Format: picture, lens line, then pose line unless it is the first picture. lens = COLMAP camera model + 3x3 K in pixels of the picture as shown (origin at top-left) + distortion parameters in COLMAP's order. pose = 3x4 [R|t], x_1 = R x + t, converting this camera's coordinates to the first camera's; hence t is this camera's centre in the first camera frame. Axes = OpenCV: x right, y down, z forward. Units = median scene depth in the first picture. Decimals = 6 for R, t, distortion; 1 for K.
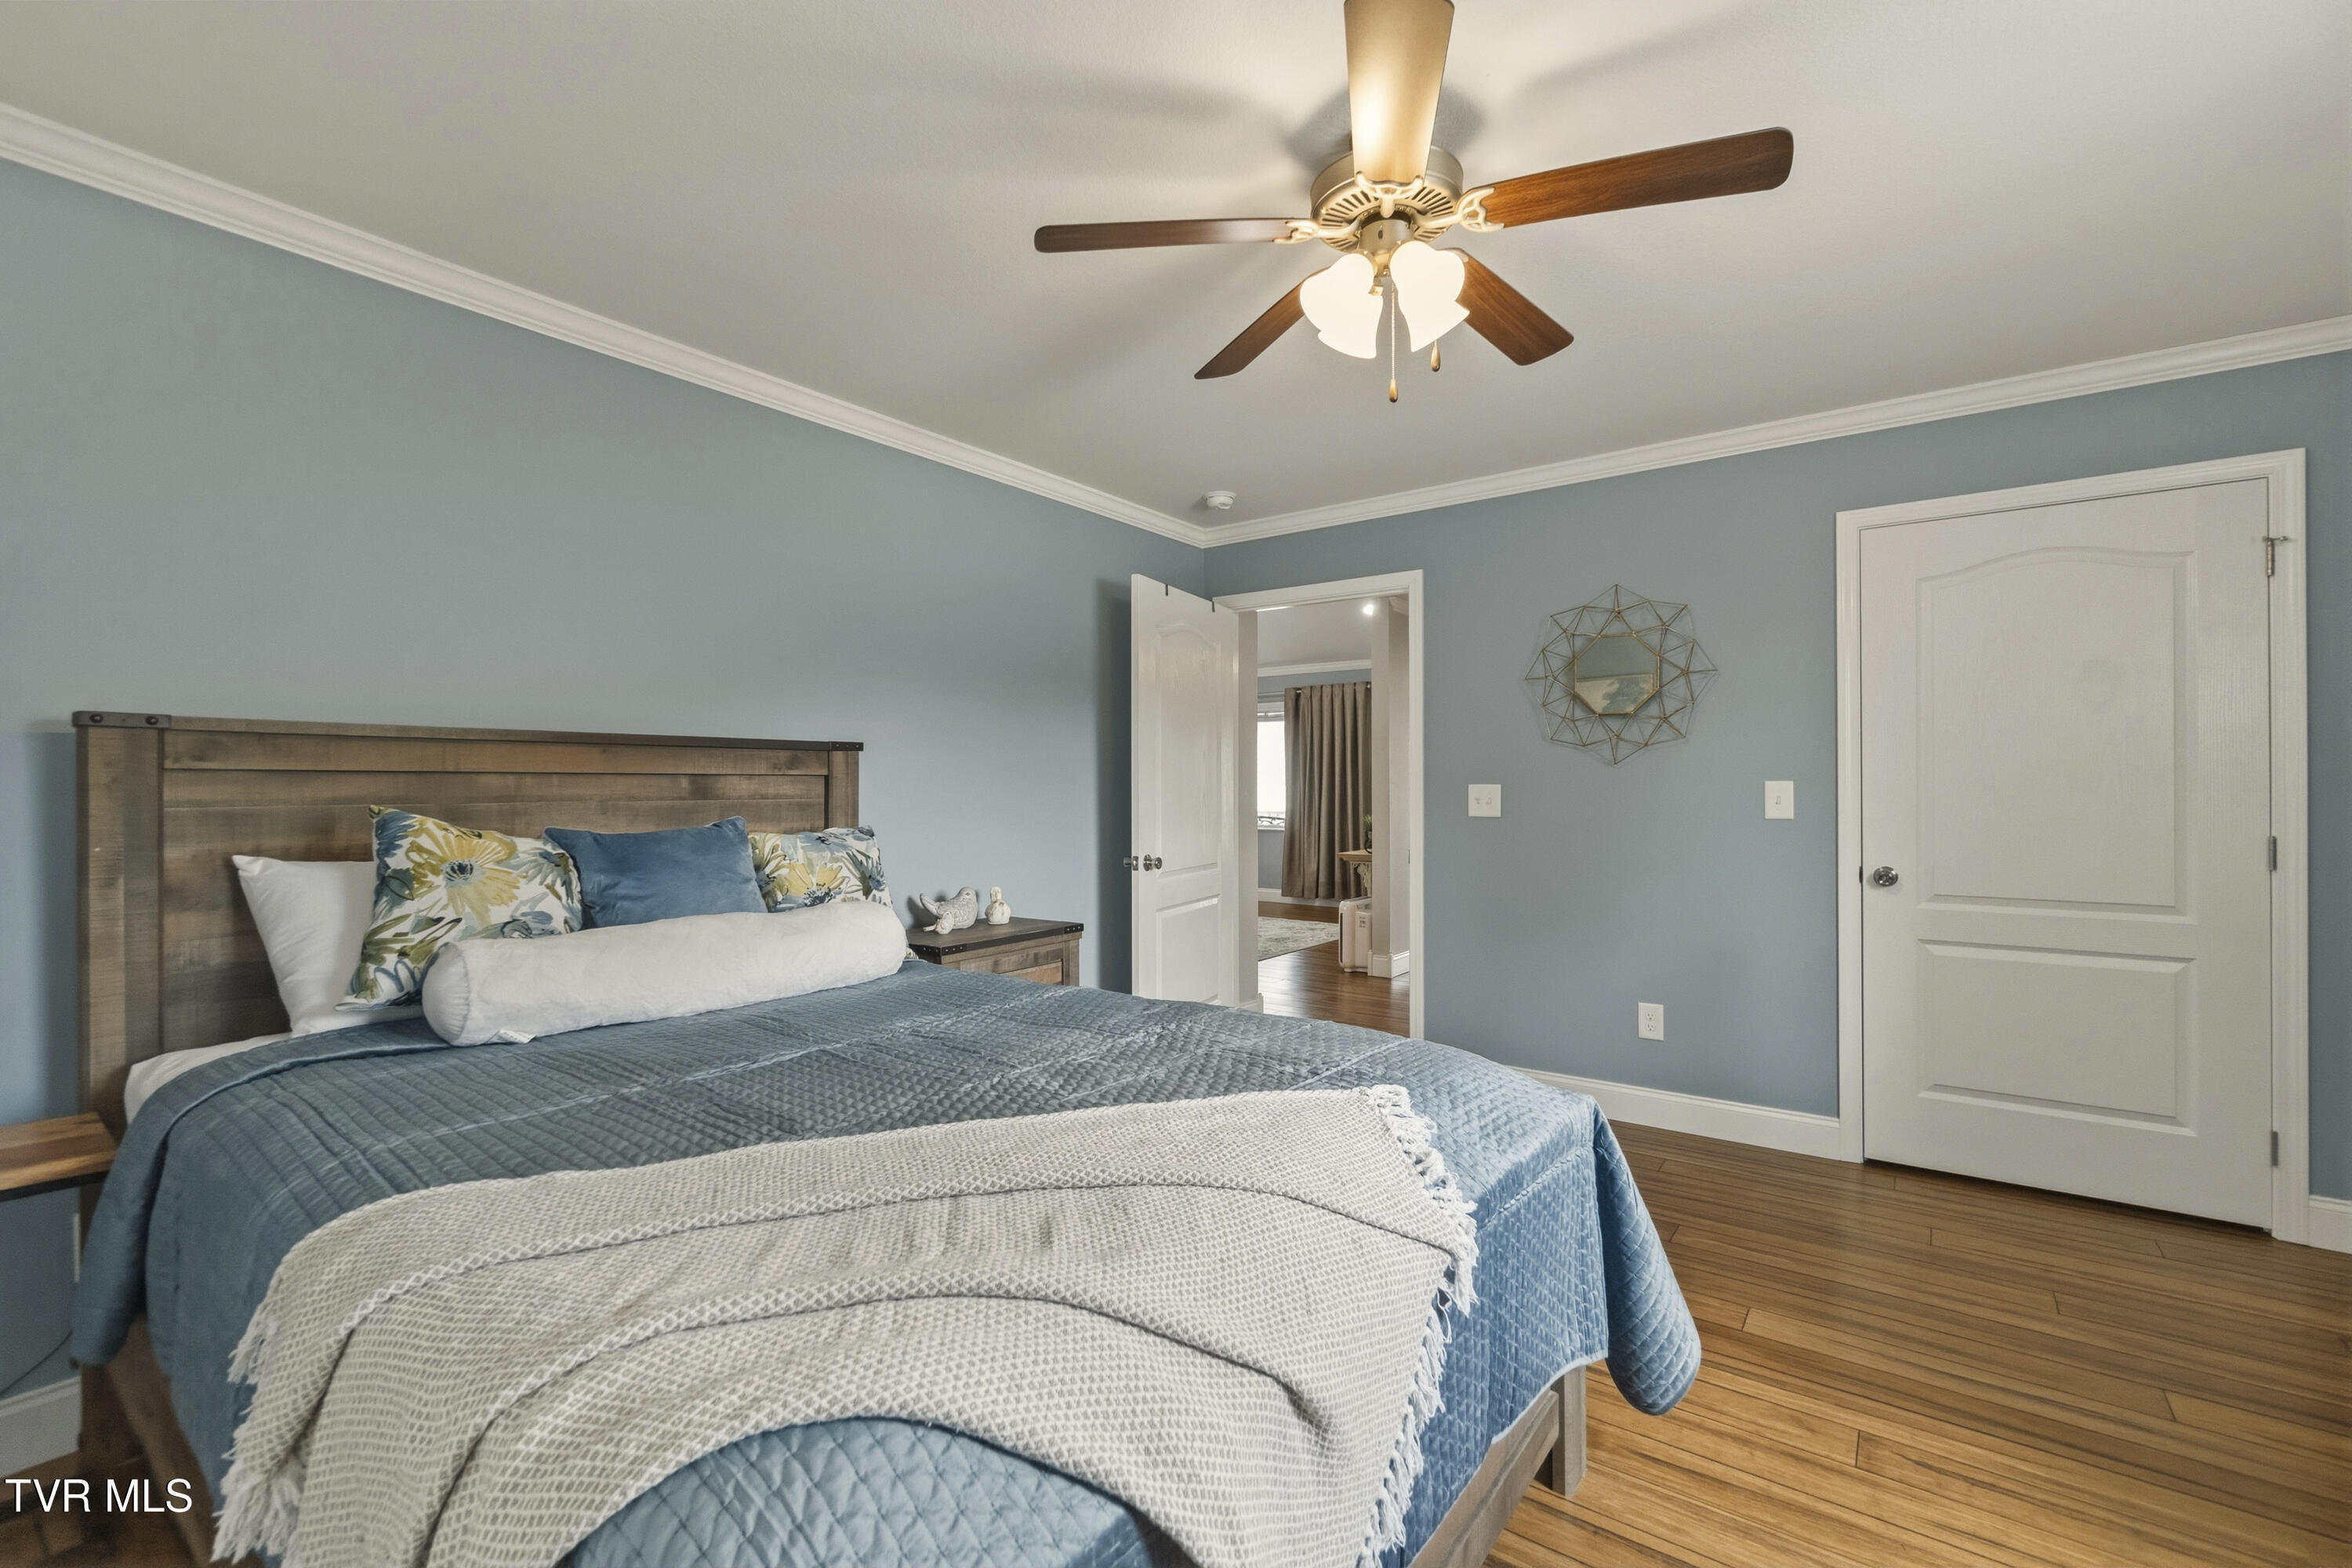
lens RADIAL K [[1027.9, 0, 1176.0], [0, 1027.9, 784.0], [0, 0, 1]] dist [-0.001776, -0.000406]
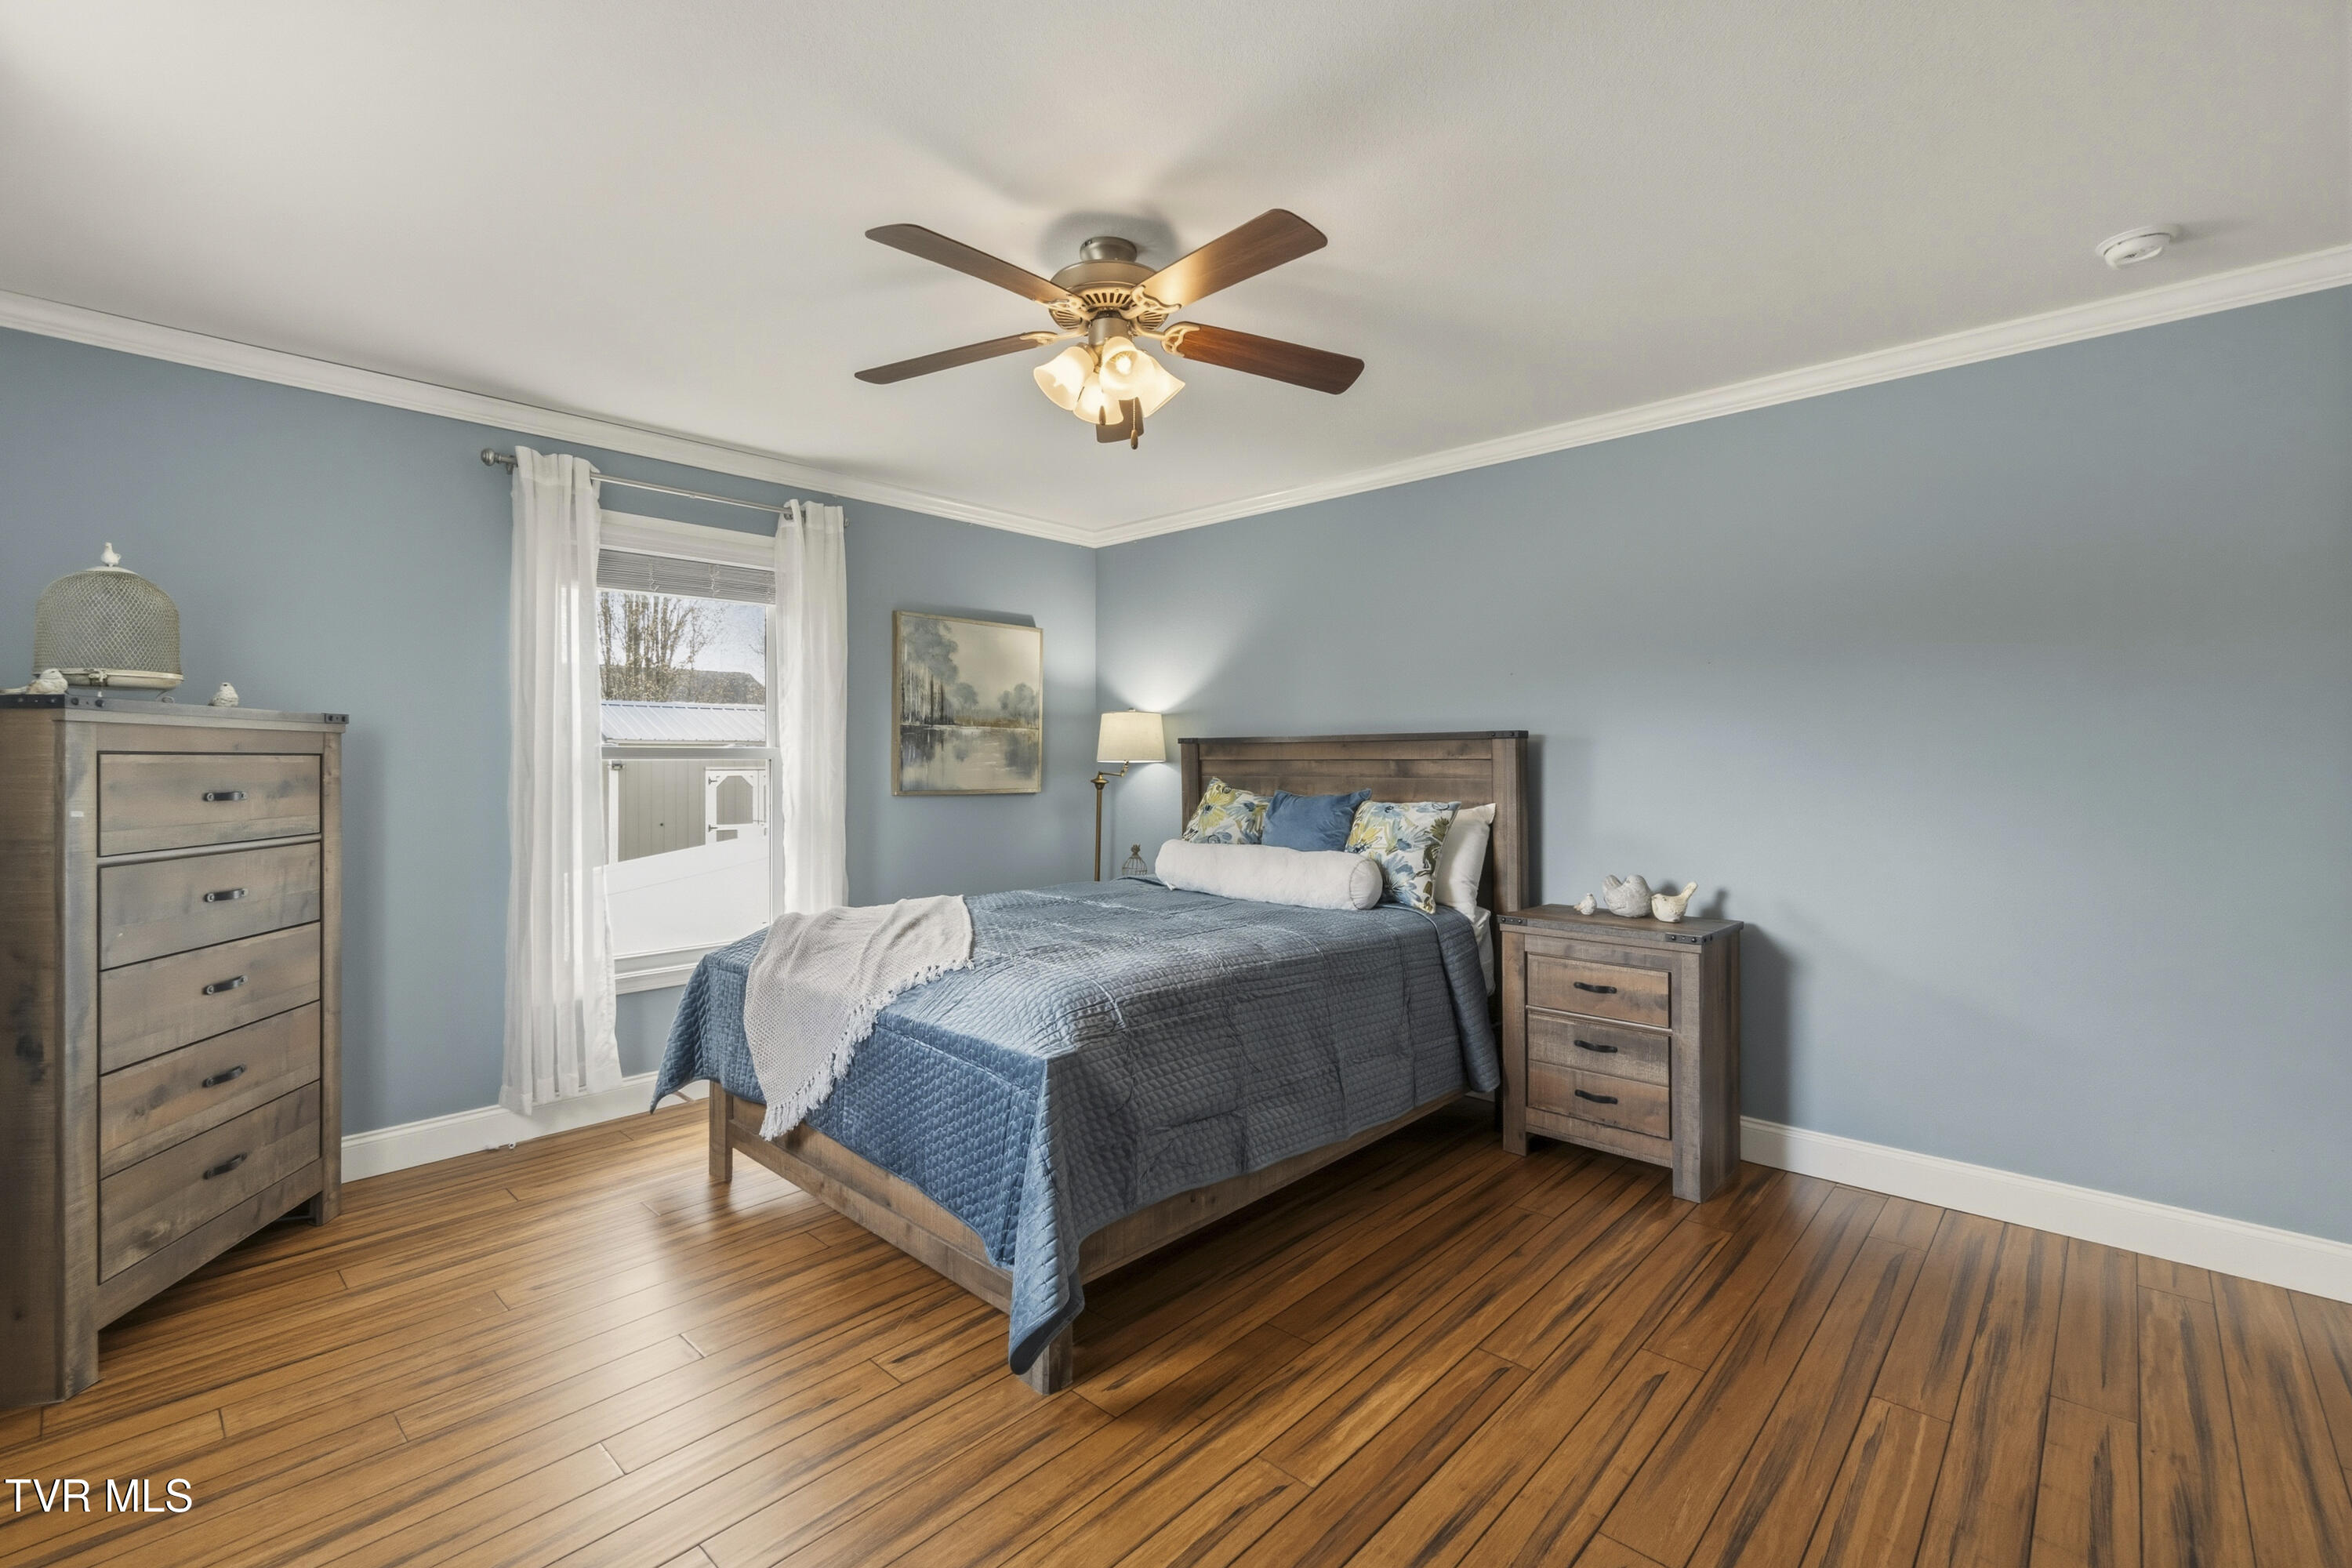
lens RADIAL K [[1027.9, 0, 1176.0], [0, 1027.9, 784.0], [0, 0, 1]] dist [-0.001776, -0.000406]
pose [[-0.112089, 0.017160, -0.993550, 0.950555], [-0.001703, 0.999846, 0.017460, -0.000030], [0.993697, 0.003649, -0.112043, 0.821255]]
